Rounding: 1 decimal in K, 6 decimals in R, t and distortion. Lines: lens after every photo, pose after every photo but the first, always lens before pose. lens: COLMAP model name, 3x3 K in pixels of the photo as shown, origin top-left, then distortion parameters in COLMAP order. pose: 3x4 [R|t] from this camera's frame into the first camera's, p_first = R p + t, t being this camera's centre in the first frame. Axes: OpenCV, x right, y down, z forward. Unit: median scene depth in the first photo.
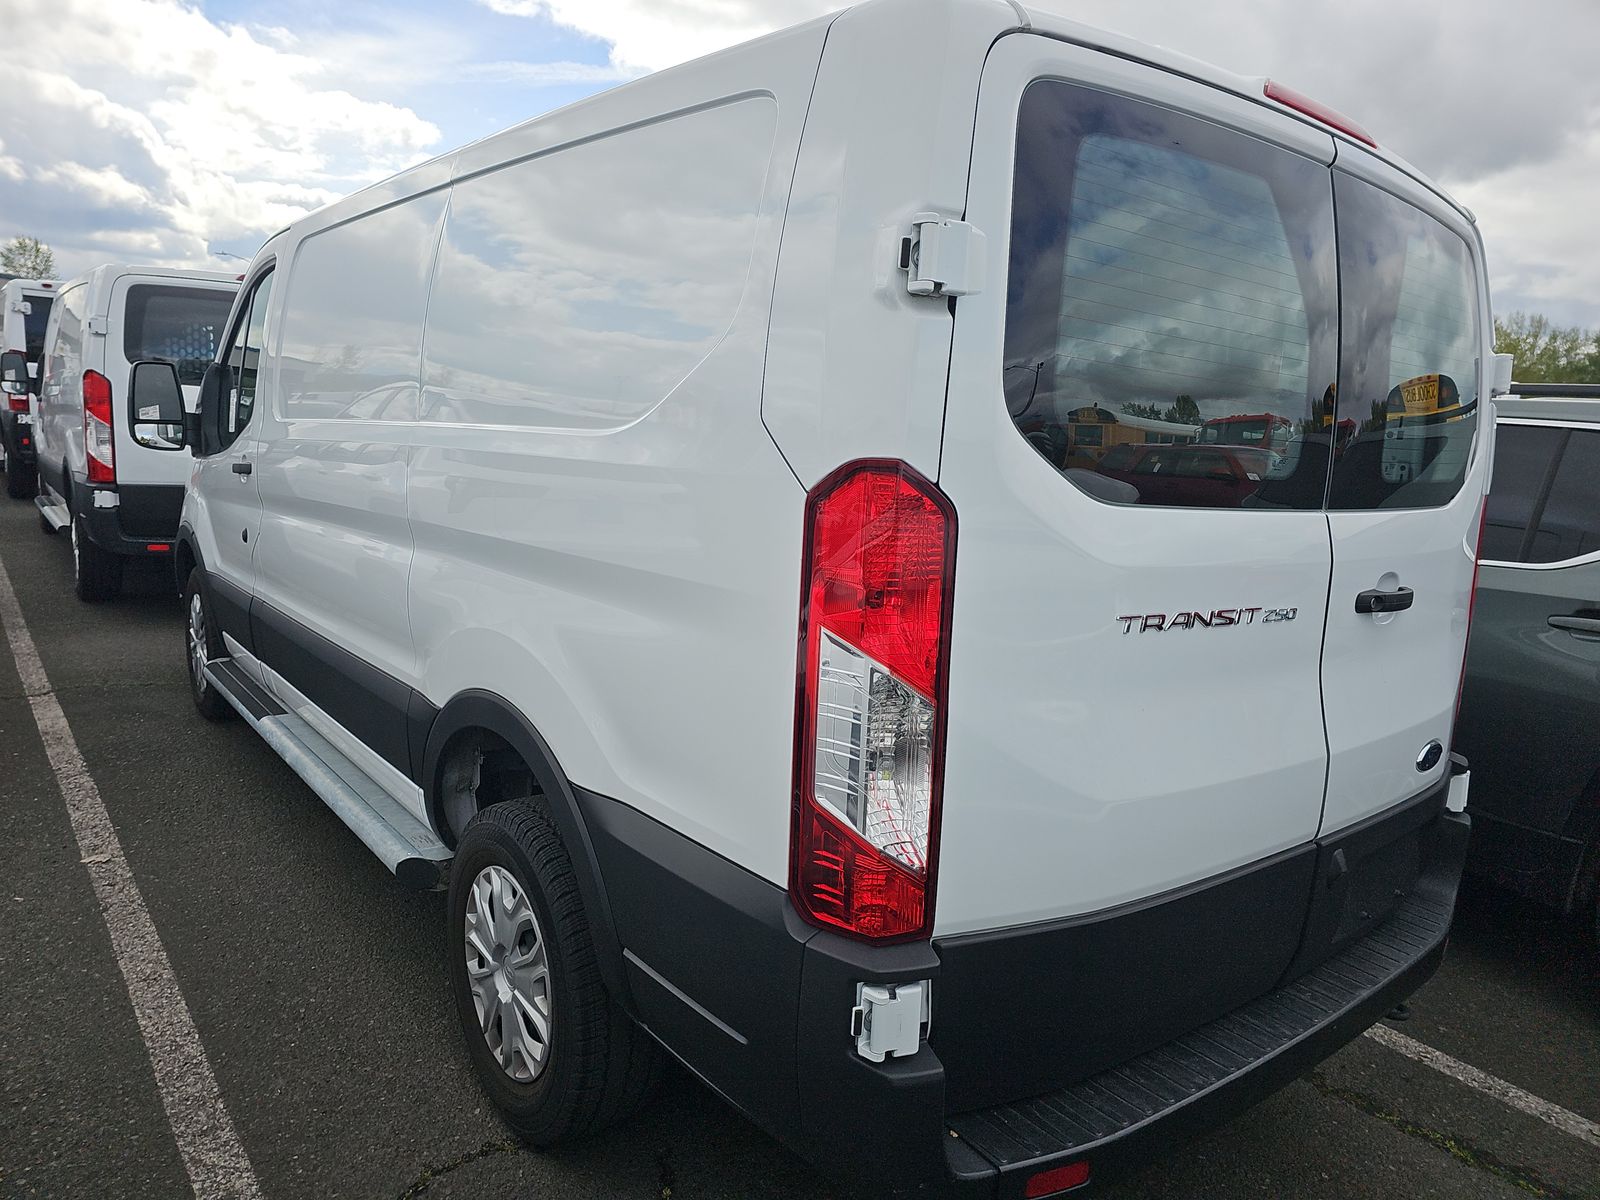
lens RADIAL K [[1066.8, 0, 796.9], [0, 1066.8, 597.7], [0, 0, 1]] dist [0.014225, -0.014422]
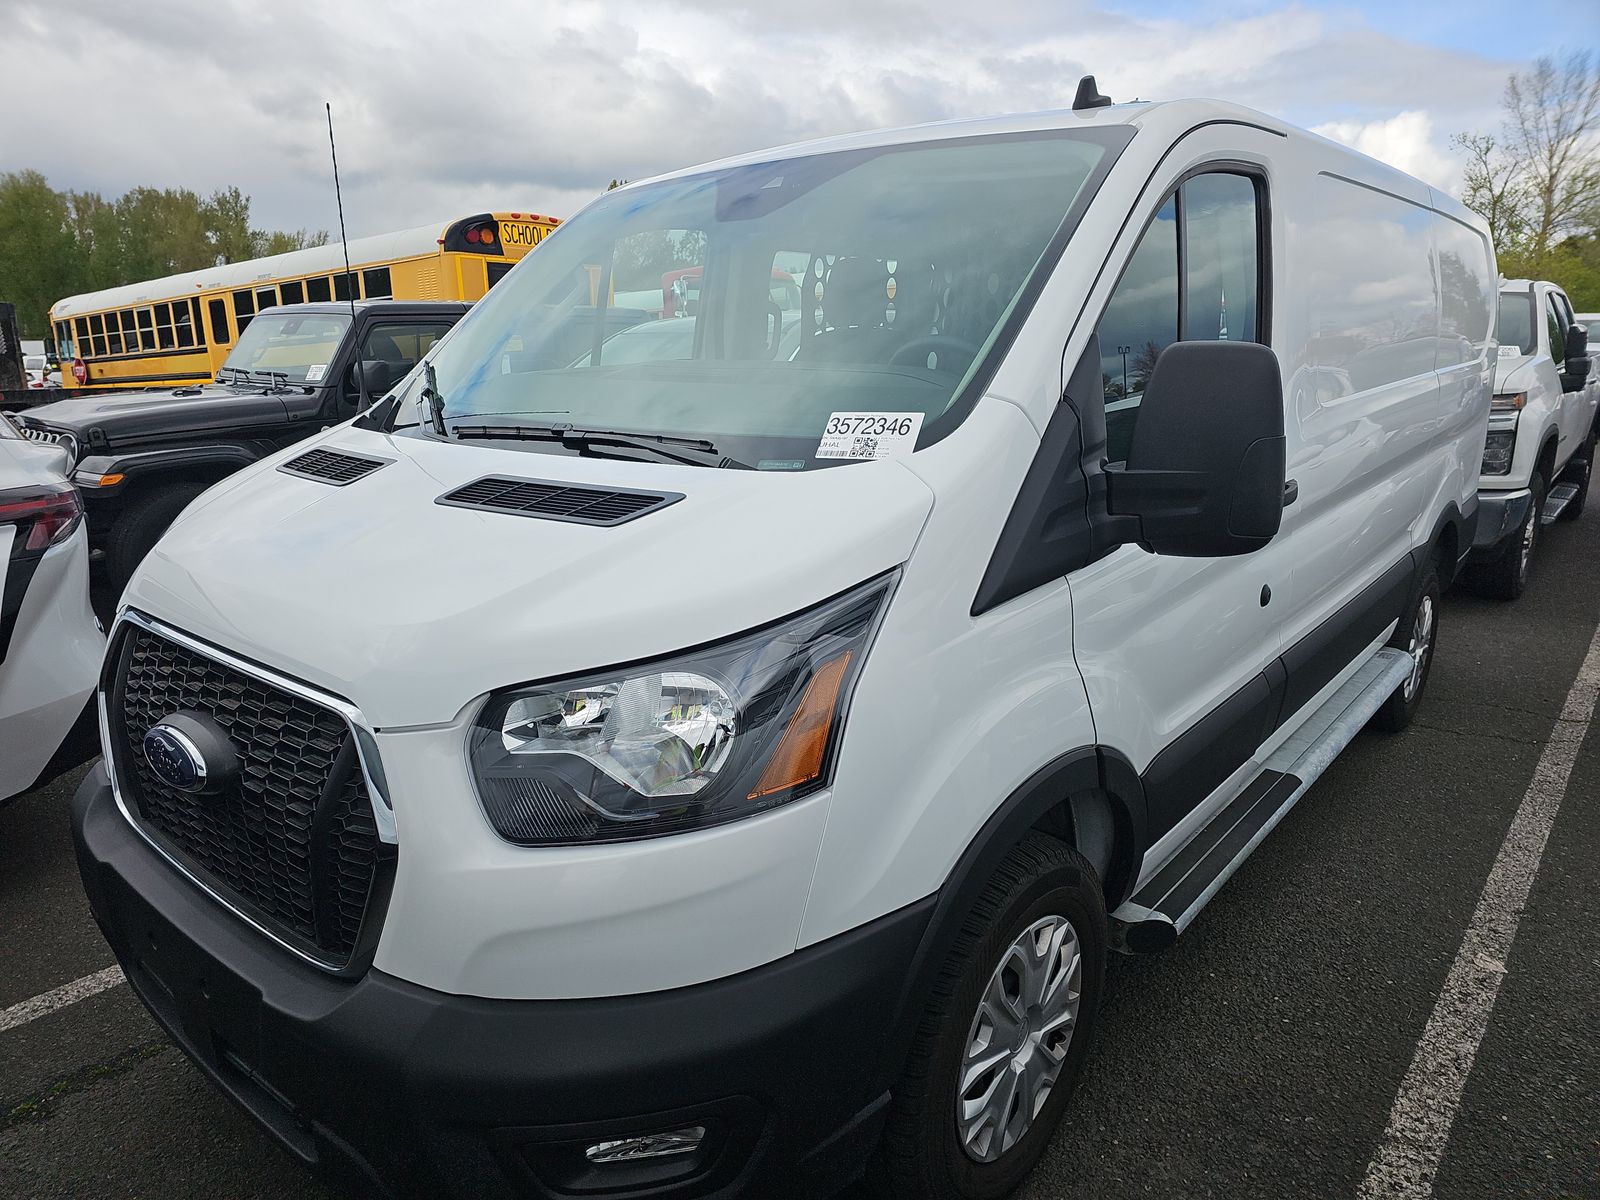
lens RADIAL K [[1066.8, 0, 797.7], [0, 1066.8, 597.6], [0, 0, 1]] dist [0.014225, -0.014422]
pose [[-0.199164, -0.260744, 0.944641, -1.200803], [0.168133, 0.940567, 0.295067, -0.332896], [-0.965435, 0.217592, -0.143487, 1.508776]]
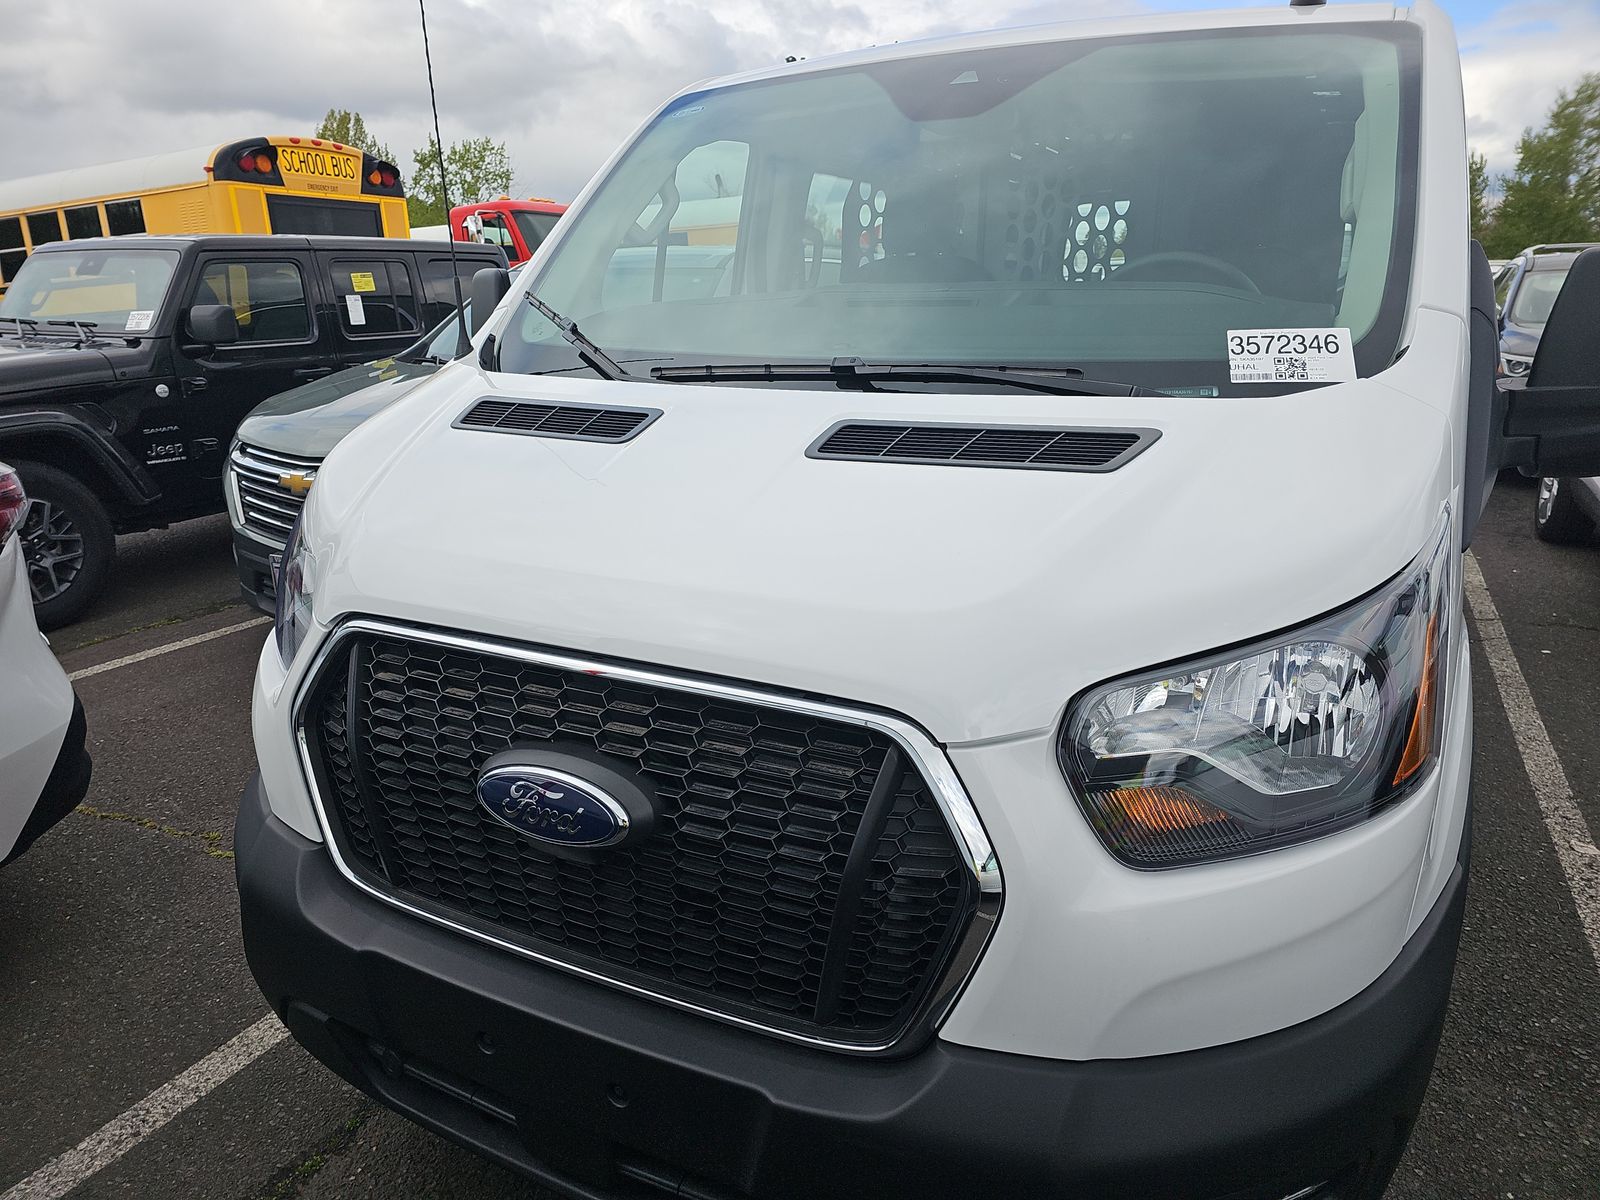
lens RADIAL K [[1066.8, 0, 797.2], [0, 1066.8, 610.0], [0, 0, 1]] dist [0.014225, -0.014422]
pose [[-0.419198, -0.290942, 0.860015, -1.040061], [0.157628, 0.909553, 0.384533, -0.357015], [-0.894107, 0.296758, -0.335422, 1.748187]]
